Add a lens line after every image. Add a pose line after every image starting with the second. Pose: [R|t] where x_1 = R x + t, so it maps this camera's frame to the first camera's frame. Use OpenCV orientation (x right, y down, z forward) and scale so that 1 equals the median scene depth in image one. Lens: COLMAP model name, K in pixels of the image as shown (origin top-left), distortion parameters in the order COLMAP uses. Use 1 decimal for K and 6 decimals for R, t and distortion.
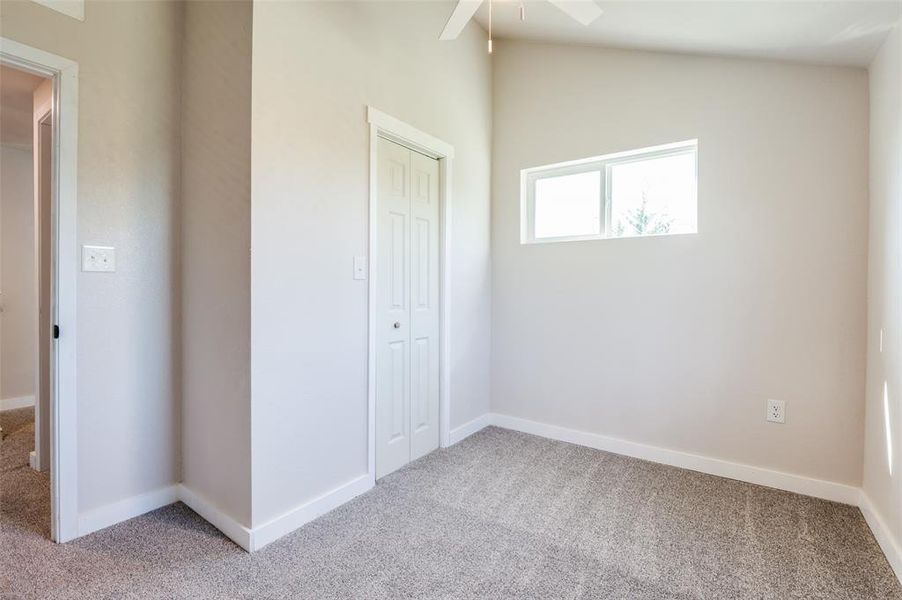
lens RADIAL K [[406.6, 0, 450.8], [0, 406.6, 286.2], [0, 0, 1]] dist [-0.012442, -0.001227]
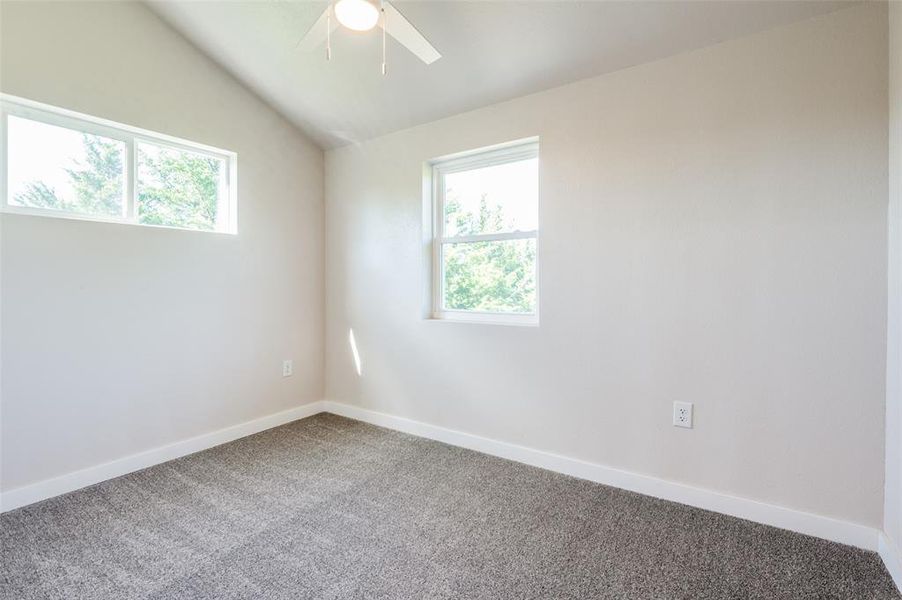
lens RADIAL K [[406.6, 0, 450.8], [0, 406.6, 286.2], [0, 0, 1]] dist [-0.012442, -0.001227]
pose [[-0.019039, -0.011811, 0.999749, -0.623126], [-0.001776, 0.999929, 0.011779, 0.001673], [-0.999817, -0.001552, -0.019059, 0.446042]]
